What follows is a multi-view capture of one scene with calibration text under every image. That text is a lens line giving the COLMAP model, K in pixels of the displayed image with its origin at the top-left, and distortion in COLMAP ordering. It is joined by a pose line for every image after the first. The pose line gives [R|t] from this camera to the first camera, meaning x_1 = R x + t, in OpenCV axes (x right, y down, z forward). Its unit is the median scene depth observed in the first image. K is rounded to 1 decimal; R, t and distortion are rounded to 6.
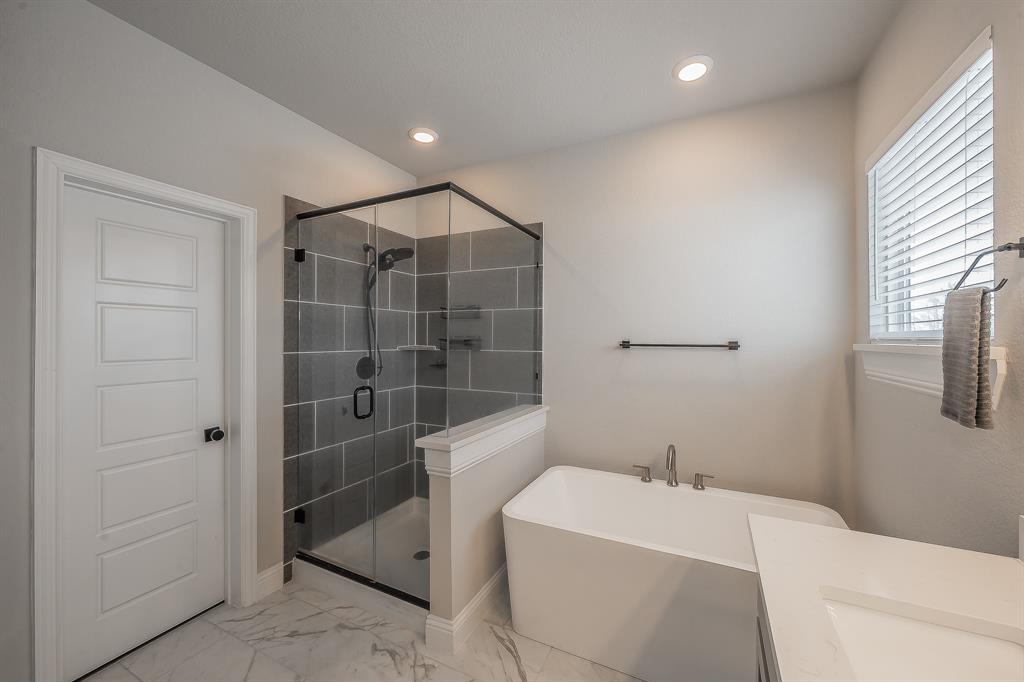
lens RADIAL K [[399.2, 0, 512.0], [0, 399.2, 341.0], [0, 0, 1]] dist [-0.001276, -0.000197]
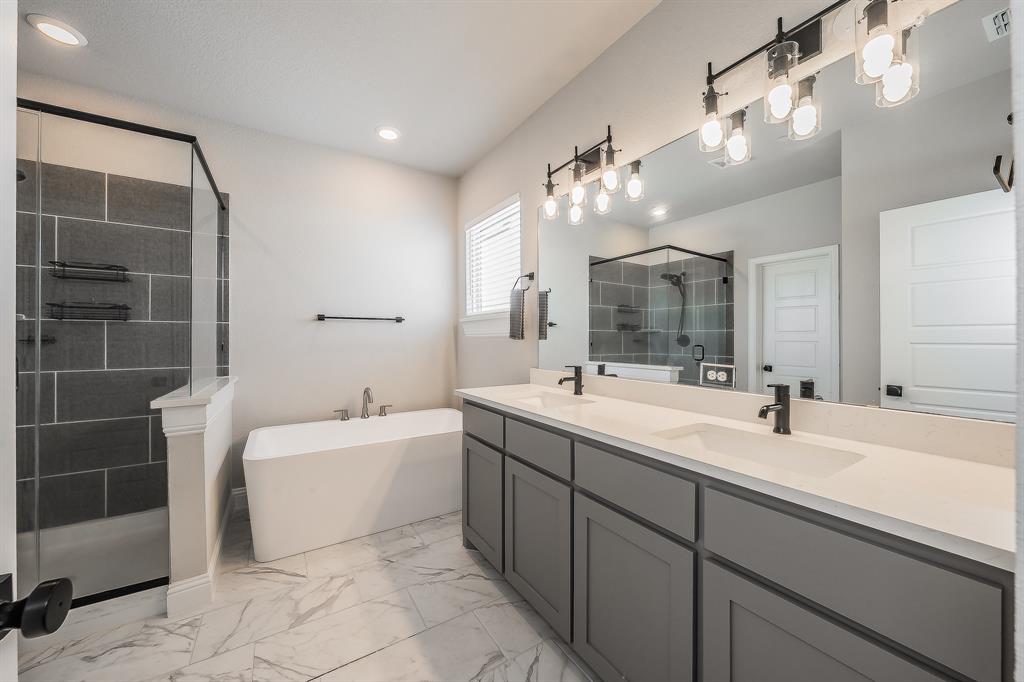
lens RADIAL K [[375.9, 0, 512.0], [0, 375.9, 341.0], [0, 0, 1]] dist [-0.000453, 0.000053]
pose [[0.530924, -0.005639, 0.847401, -0.508737], [0.002060, 0.999983, 0.005364, 0.100808], [-0.847417, -0.001102, 0.530927, -0.153401]]
